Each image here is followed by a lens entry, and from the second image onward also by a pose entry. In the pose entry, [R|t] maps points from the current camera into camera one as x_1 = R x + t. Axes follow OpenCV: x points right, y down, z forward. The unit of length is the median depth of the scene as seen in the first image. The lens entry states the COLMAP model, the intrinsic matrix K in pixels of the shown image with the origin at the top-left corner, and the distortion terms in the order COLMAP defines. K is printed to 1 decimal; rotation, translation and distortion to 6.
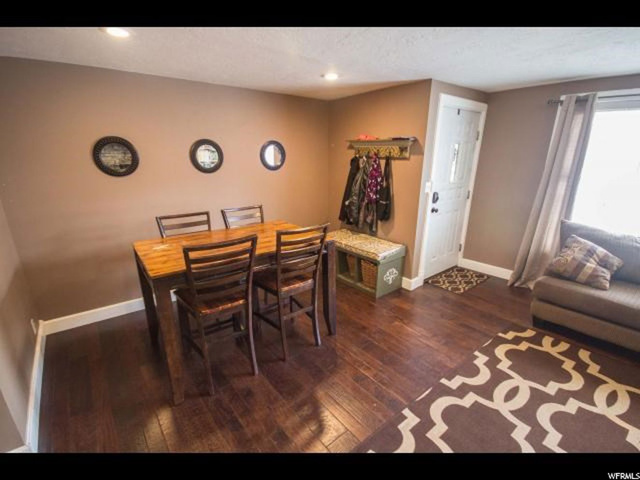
lens RADIAL K [[306.7, 0, 317.1], [0, 306.7, 240.2], [0, 0, 1]] dist [0.020773, -0.001911]
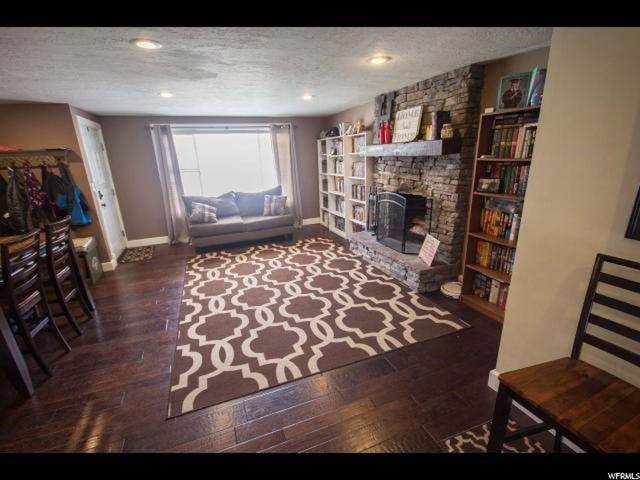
lens RADIAL K [[306.7, 0, 321.4], [0, 306.7, 240.7], [0, 0, 1]] dist [0.020773, -0.001911]
pose [[0.301082, -0.281192, 0.911197, -0.596075], [0.310374, 0.932403, 0.185181, 0.088516], [-0.901675, 0.227057, 0.368005, -0.271446]]
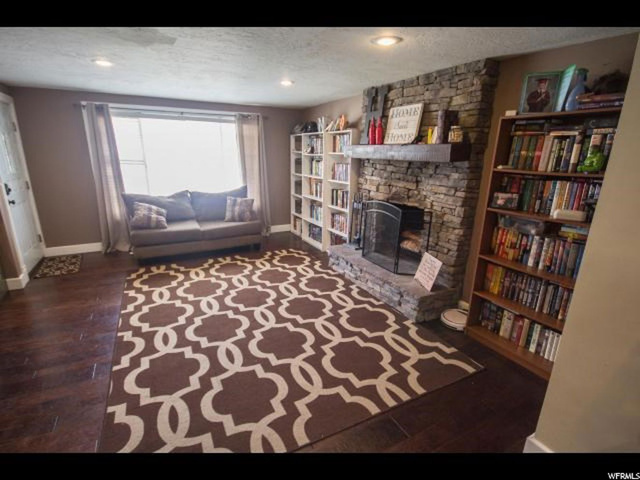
lens RADIAL K [[327.6, 0, 321.4], [0, 327.6, 242.7], [0, 0, 1]] dist [0.014973, -0.003909]
pose [[0.194760, -0.270760, 0.942740, -0.475564], [0.263055, 0.940353, 0.215730, 0.058034], [-0.944918, 0.205977, 0.254368, -0.173689]]
